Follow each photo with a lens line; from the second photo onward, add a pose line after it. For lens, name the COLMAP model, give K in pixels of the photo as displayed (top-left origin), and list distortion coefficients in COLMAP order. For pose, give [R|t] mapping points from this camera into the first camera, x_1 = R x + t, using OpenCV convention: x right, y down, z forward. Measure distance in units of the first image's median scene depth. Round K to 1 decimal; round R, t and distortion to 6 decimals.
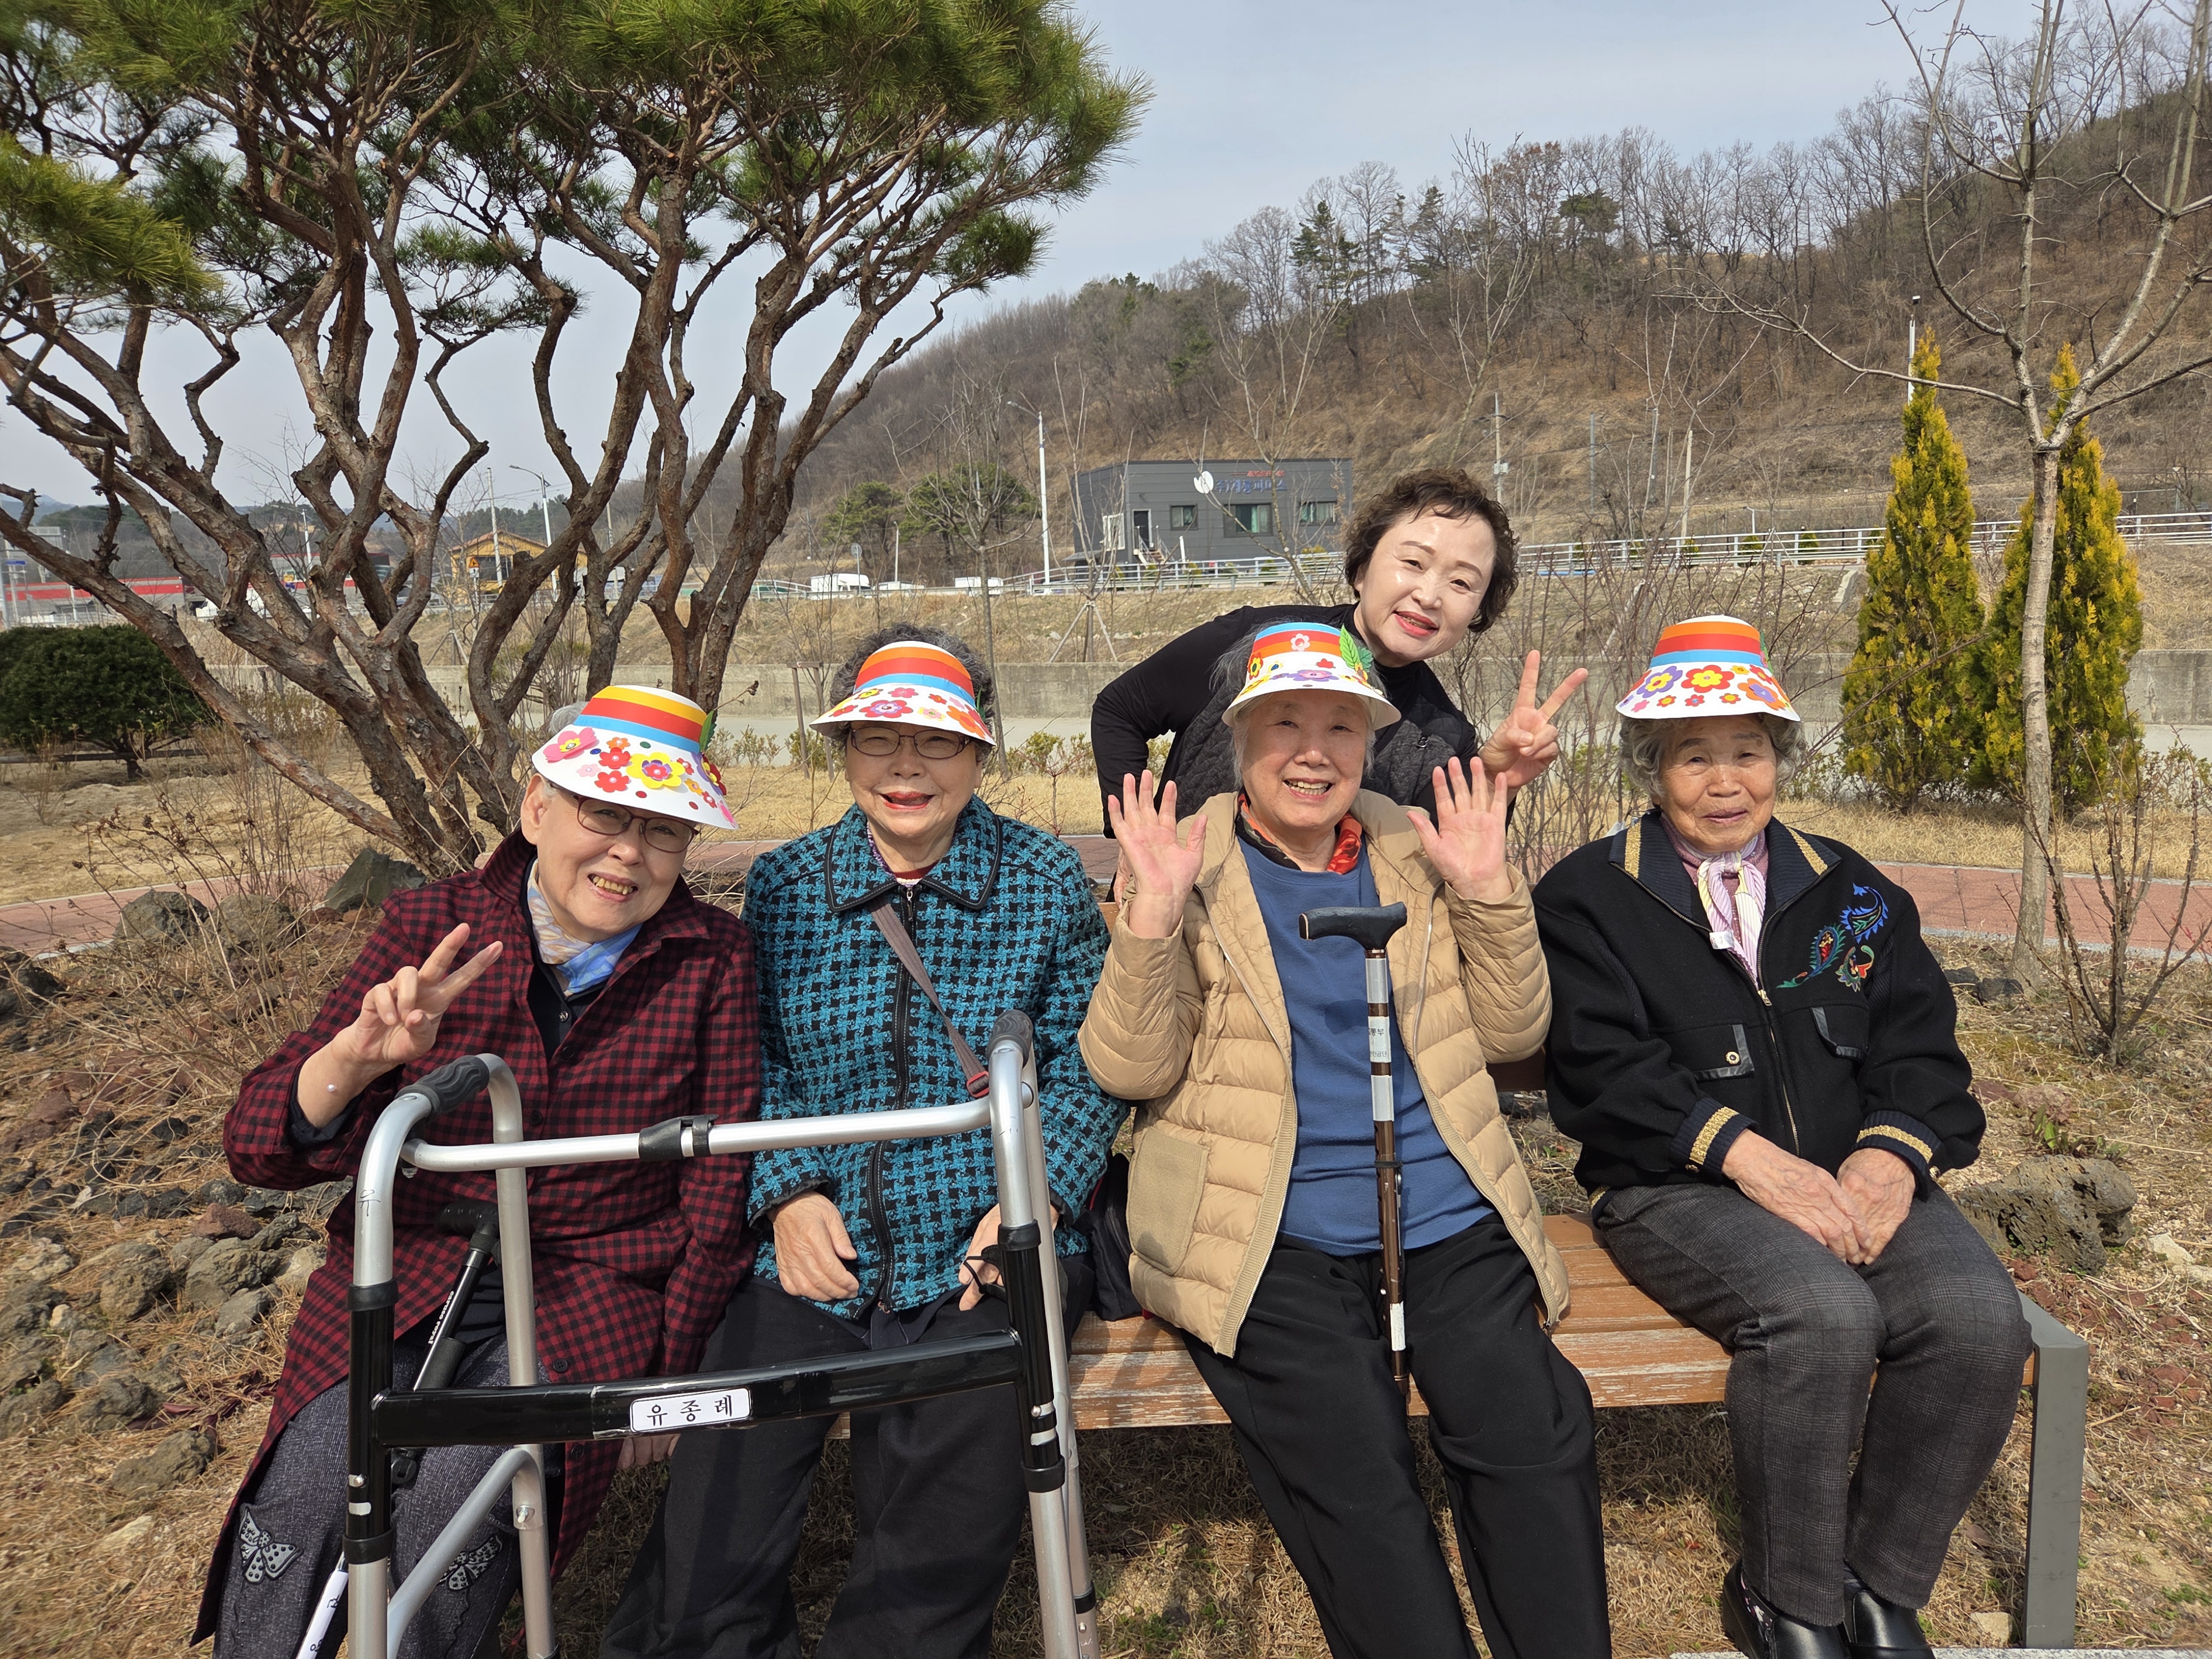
lens RADIAL K [[1487.4, 0, 1152.1], [0, 1487.4, 822.2], [0, 0, 1]] dist [0.067807, -0.056452]
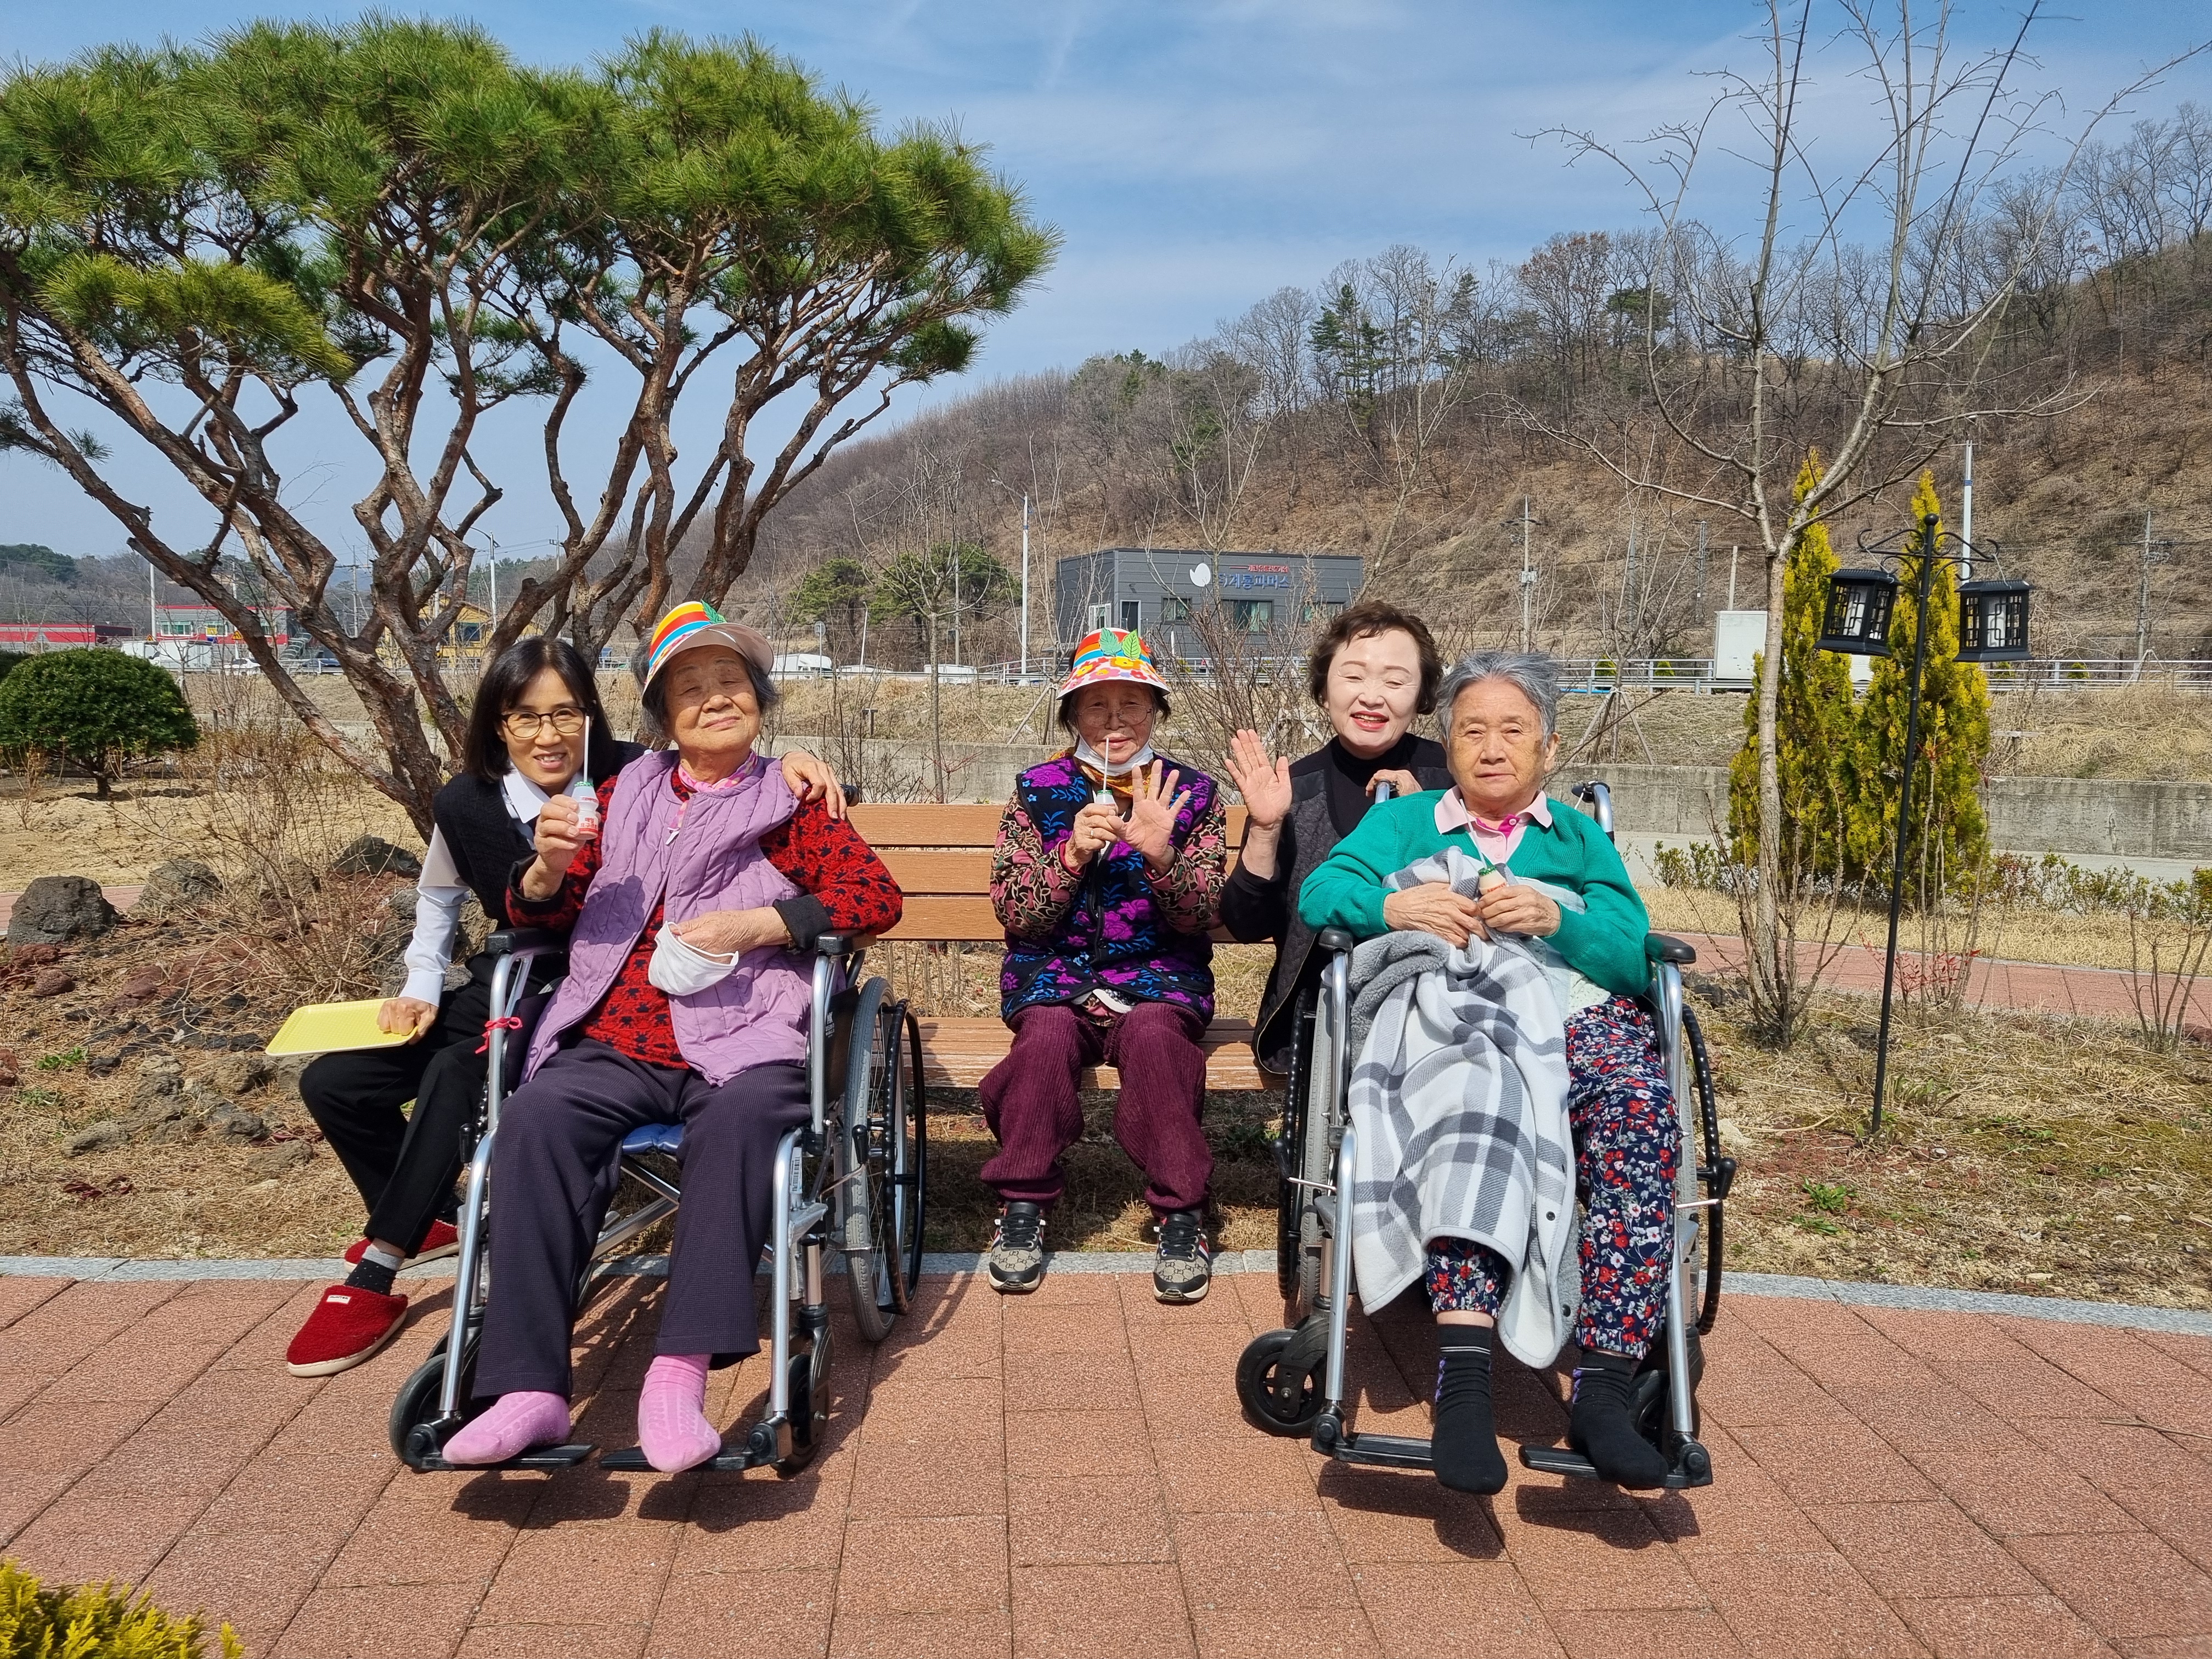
lens RADIAL K [[1665.2, 0, 1095.4], [0, 1665.2, 825.2], [0, 0, 1]] dist [0.057011, -0.028812]
pose [[0.998326, 0.052172, -0.024972, 0.063000], [-0.053870, 0.995877, -0.072987, 0.072550], [0.021062, 0.074210, 0.997020, -0.252713]]
